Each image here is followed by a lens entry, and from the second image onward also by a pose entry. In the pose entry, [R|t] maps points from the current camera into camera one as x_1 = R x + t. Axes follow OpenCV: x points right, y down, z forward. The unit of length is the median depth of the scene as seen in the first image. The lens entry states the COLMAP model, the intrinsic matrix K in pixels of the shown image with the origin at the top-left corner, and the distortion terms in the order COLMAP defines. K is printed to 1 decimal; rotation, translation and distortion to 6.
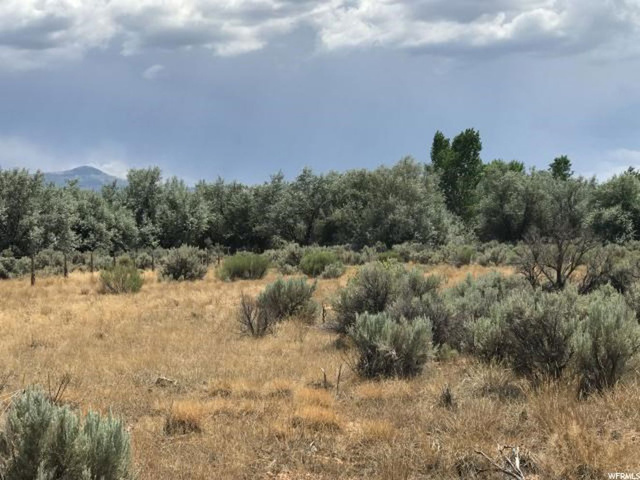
lens RADIAL K [[1172.8, 0, 314.0], [0, 1172.8, 238.6], [0, 0, 1]] dist [-0.024520, 1.034637]
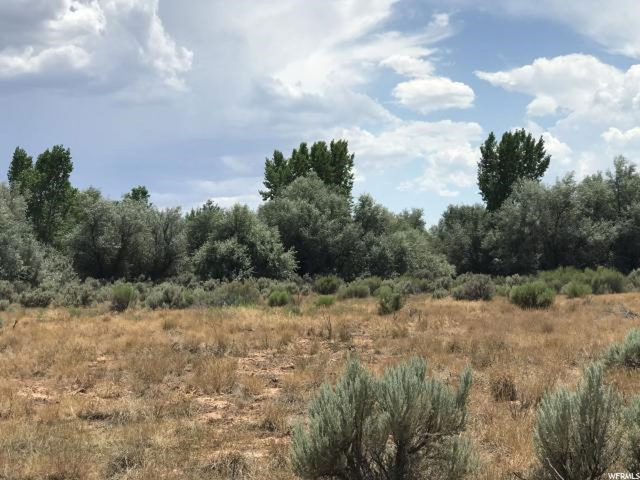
lens RADIAL K [[1172.8, 0, 314.0], [0, 1172.8, 238.6], [0, 0, 1]] dist [-0.024520, 1.034637]
pose [[0.919077, 0.012689, 0.393874, -0.032461], [0.000807, 0.999419, -0.034081, 0.002299], [-0.394077, 0.031640, 0.918533, 0.160184]]
